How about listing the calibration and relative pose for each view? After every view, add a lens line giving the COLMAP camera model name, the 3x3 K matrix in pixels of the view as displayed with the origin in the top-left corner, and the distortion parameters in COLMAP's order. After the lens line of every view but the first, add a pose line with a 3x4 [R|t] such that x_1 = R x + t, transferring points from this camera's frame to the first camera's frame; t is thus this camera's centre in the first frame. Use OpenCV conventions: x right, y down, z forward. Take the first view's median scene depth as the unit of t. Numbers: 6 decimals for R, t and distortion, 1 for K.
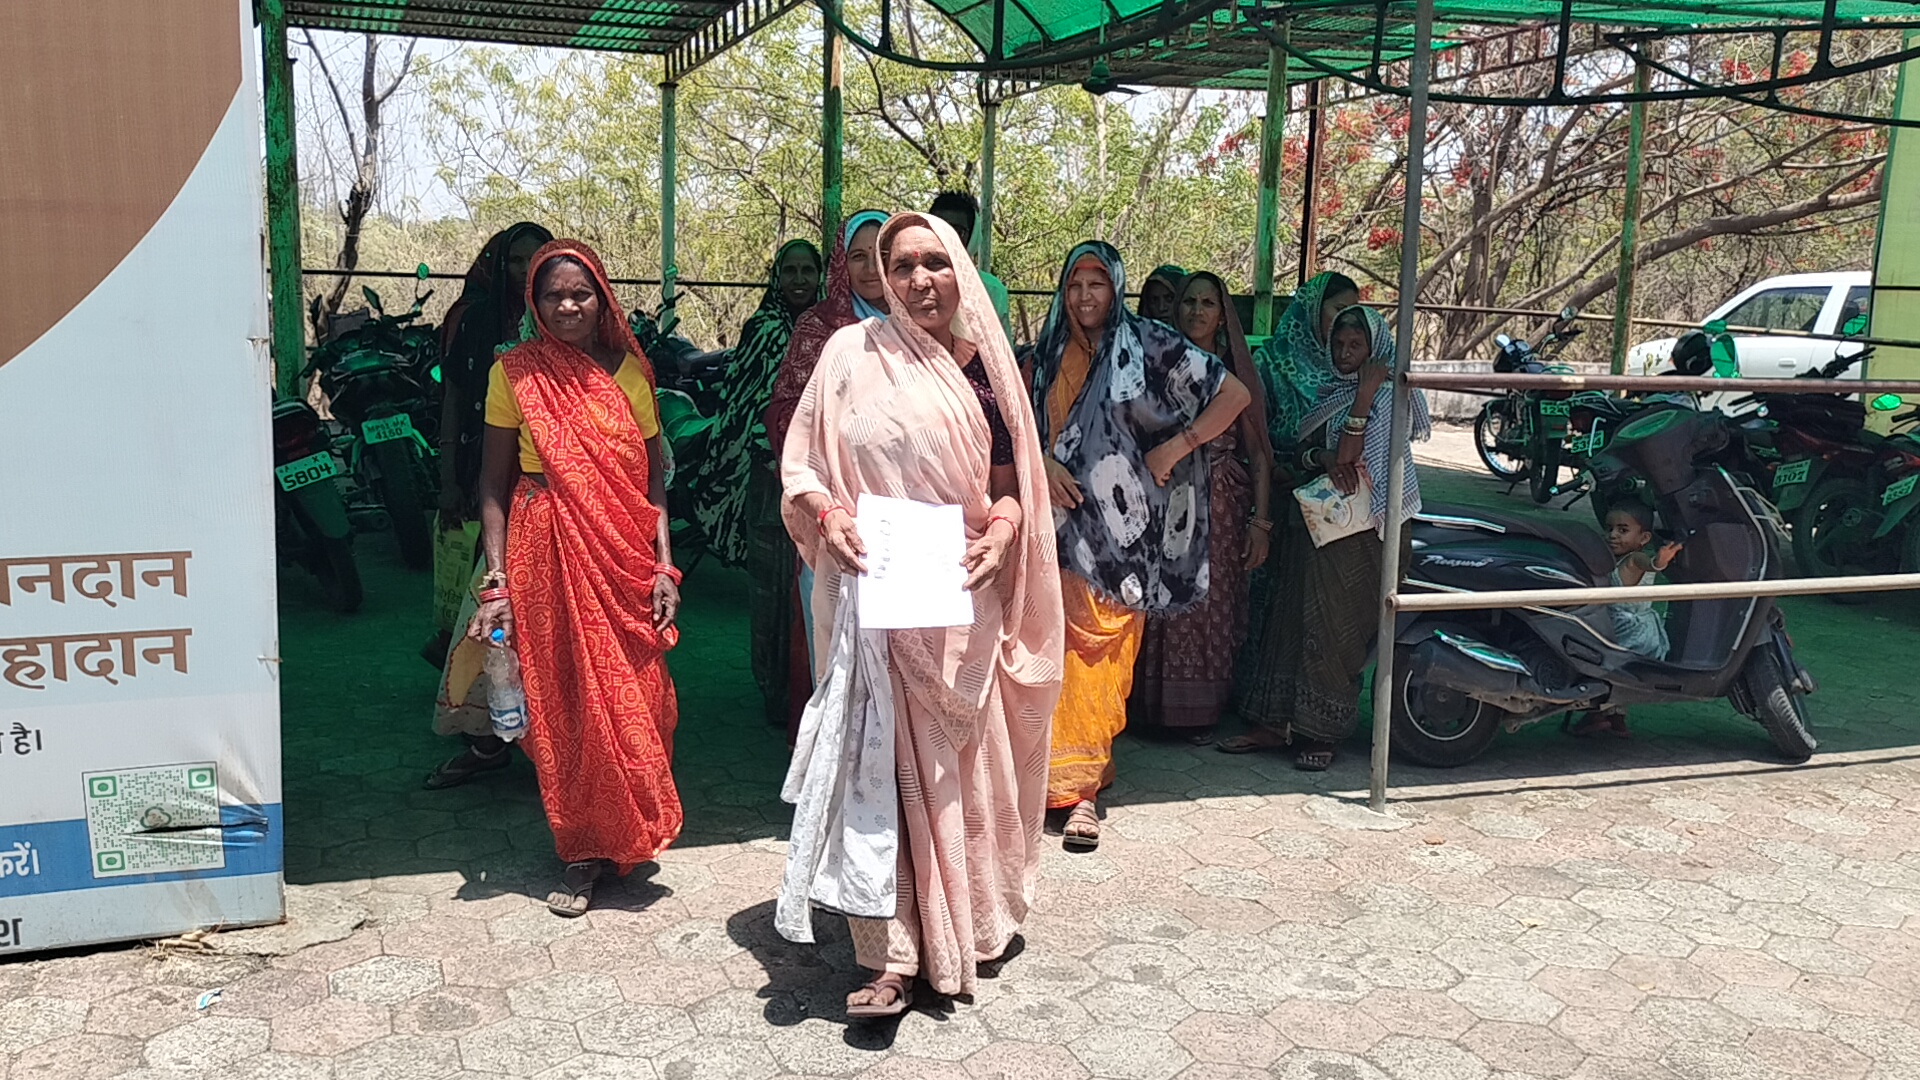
lens RADIAL K [[1755.5, 0, 914.8], [0, 1755.5, 537.4], [0, 0, 1]] dist [0.070243, -0.138112]
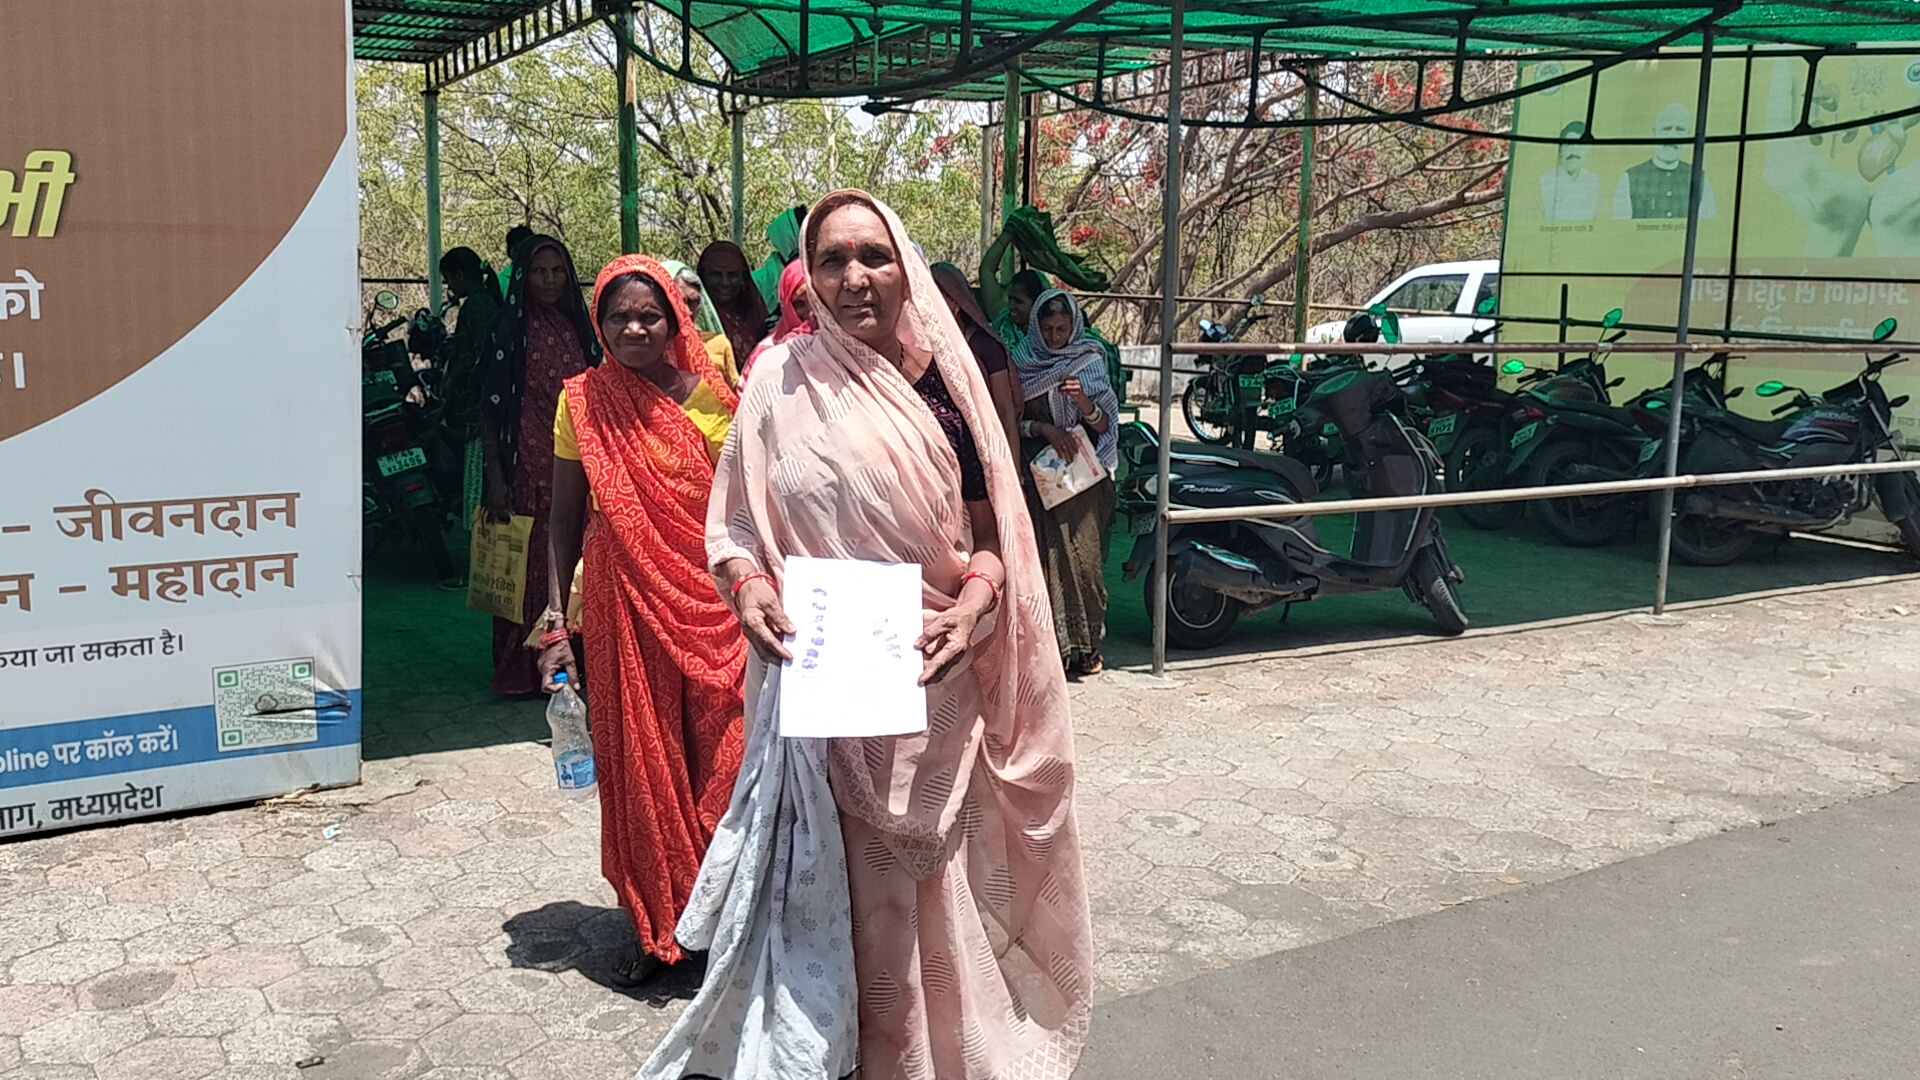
lens RADIAL K [[1755.5, 0, 927.4], [0, 1755.5, 547.1], [0, 0, 1]] dist [0.070243, -0.138112]
pose [[0.983998, -0.039133, 0.173830, -0.123464], [0.037817, 0.999225, 0.010875, 0.034947], [-0.174121, -0.004127, 0.984716, -0.245681]]
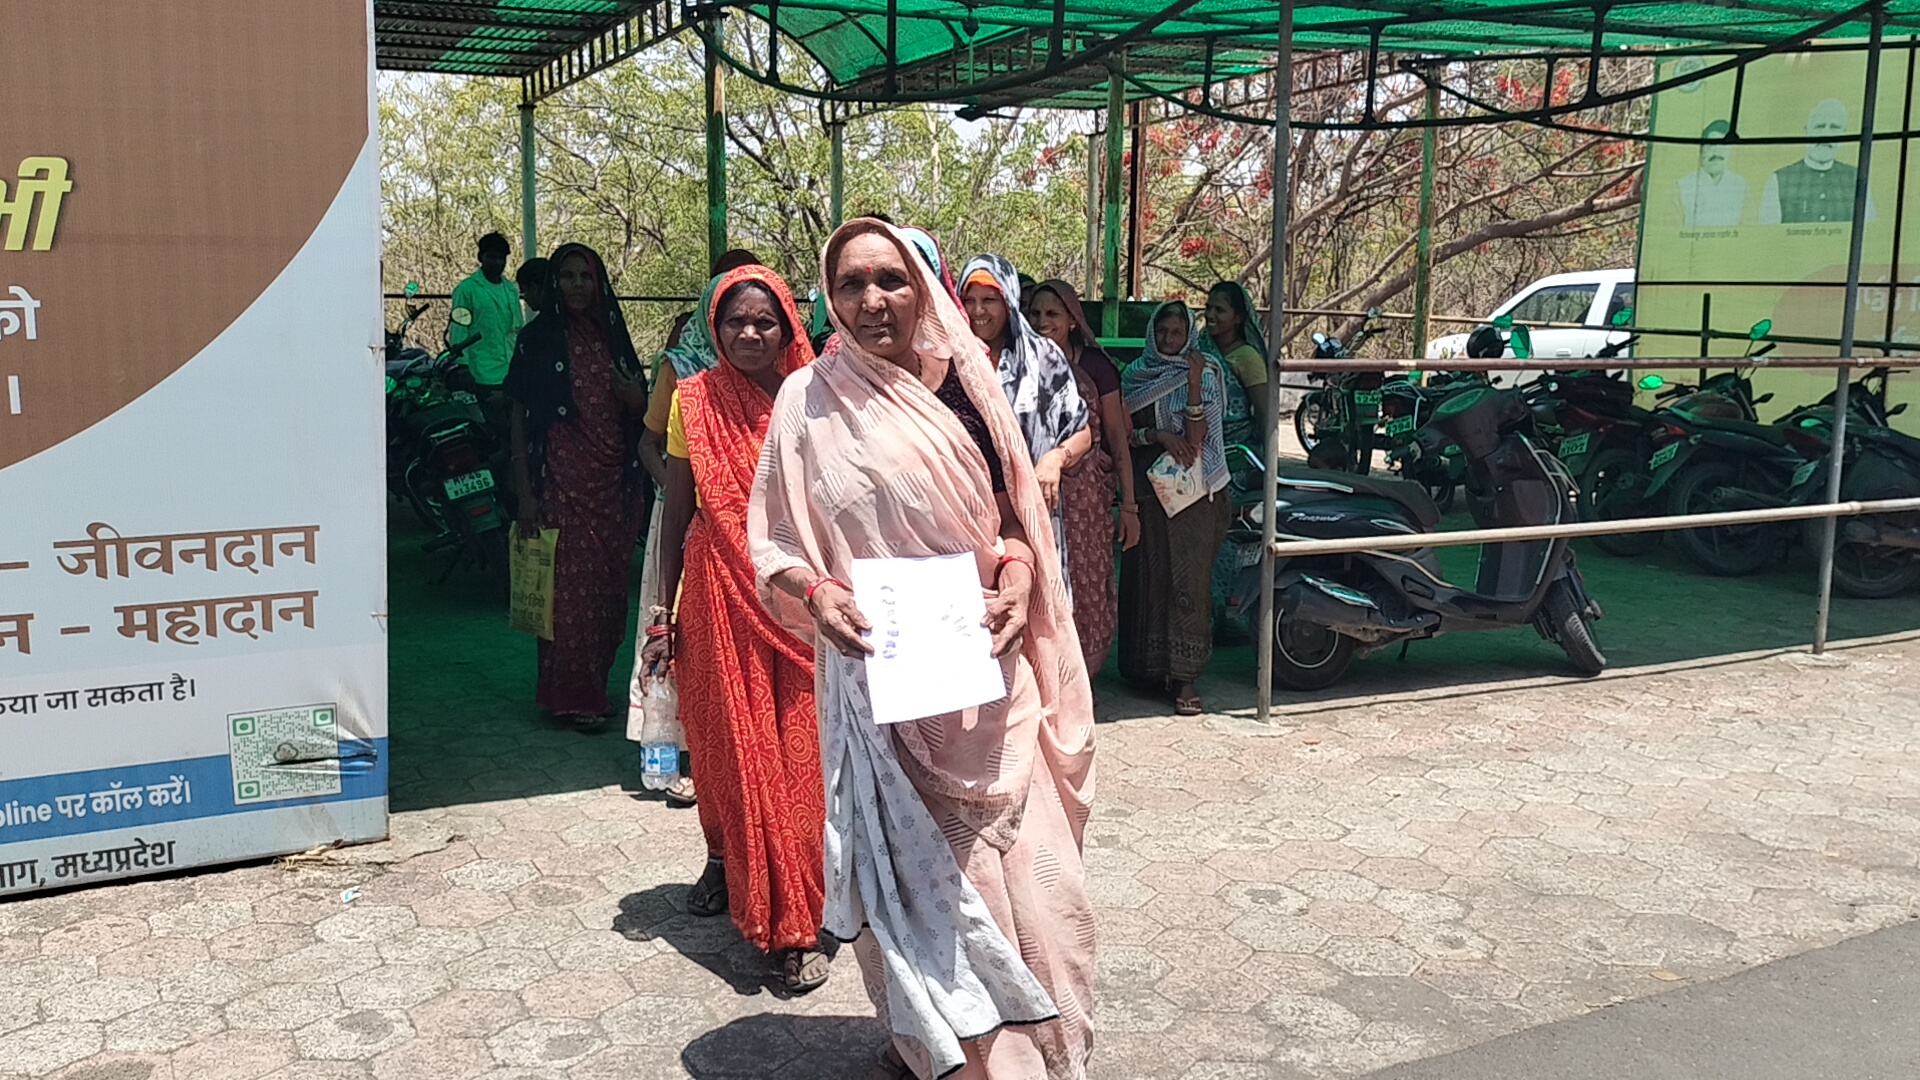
lens RADIAL K [[1755.5, 0, 926.6], [0, 1755.5, 545.1], [0, 0, 1]] dist [0.070243, -0.138112]
pose [[0.993185, -0.033800, 0.111542, -0.090999], [0.034033, 0.999421, -0.000180, 0.024158], [-0.111471, 0.003975, 0.993760, -0.162313]]
